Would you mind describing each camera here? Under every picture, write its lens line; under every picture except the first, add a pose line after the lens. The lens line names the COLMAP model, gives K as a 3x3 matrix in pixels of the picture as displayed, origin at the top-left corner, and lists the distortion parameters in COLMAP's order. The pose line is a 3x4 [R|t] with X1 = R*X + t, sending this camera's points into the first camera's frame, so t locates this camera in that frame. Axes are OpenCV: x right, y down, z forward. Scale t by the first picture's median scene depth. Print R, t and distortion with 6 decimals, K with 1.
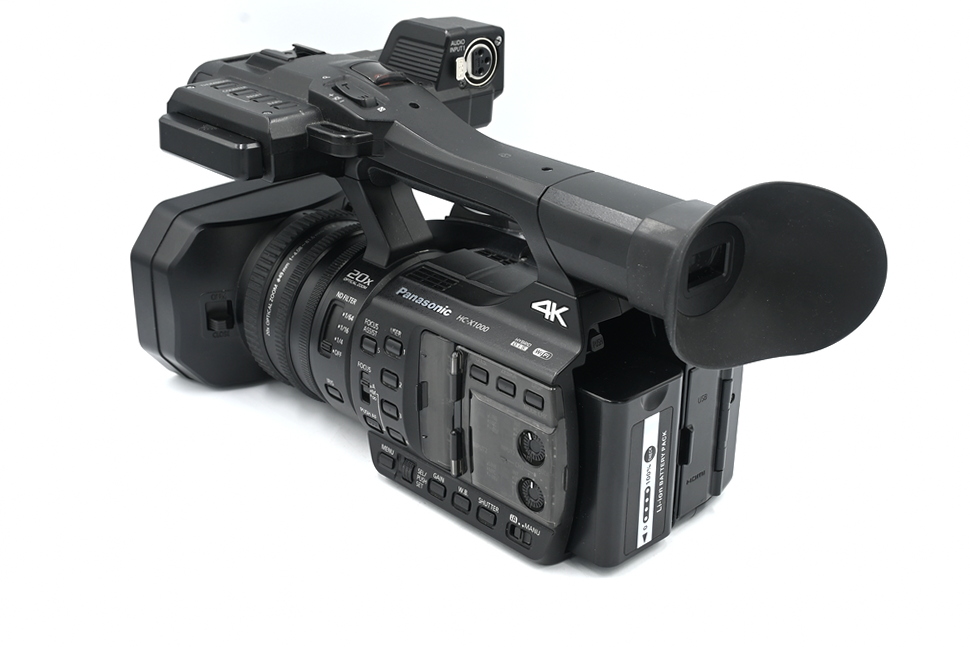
lens RADIAL K [[1382.1, 0, 485.0], [0, 1382.1, 323.5], [0, 0, 1]] dist [-0.033191, -0.008615]
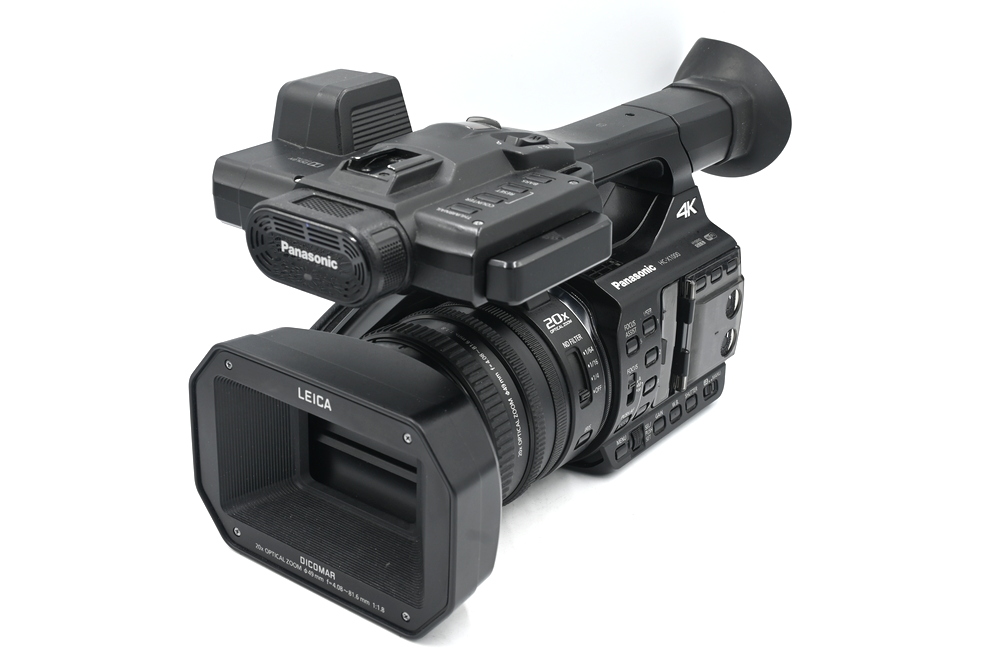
lens RADIAL K [[1424.9, 0, 500.0], [0, 1424.9, 333.5], [0, 0, 1]] dist [-0.033191, -0.008615]
pose [[-0.142186, -0.425086, 0.893916, -0.990903], [0.383246, 0.809012, 0.445670, -0.490258], [-0.912637, 0.405958, 0.047882, 1.016710]]
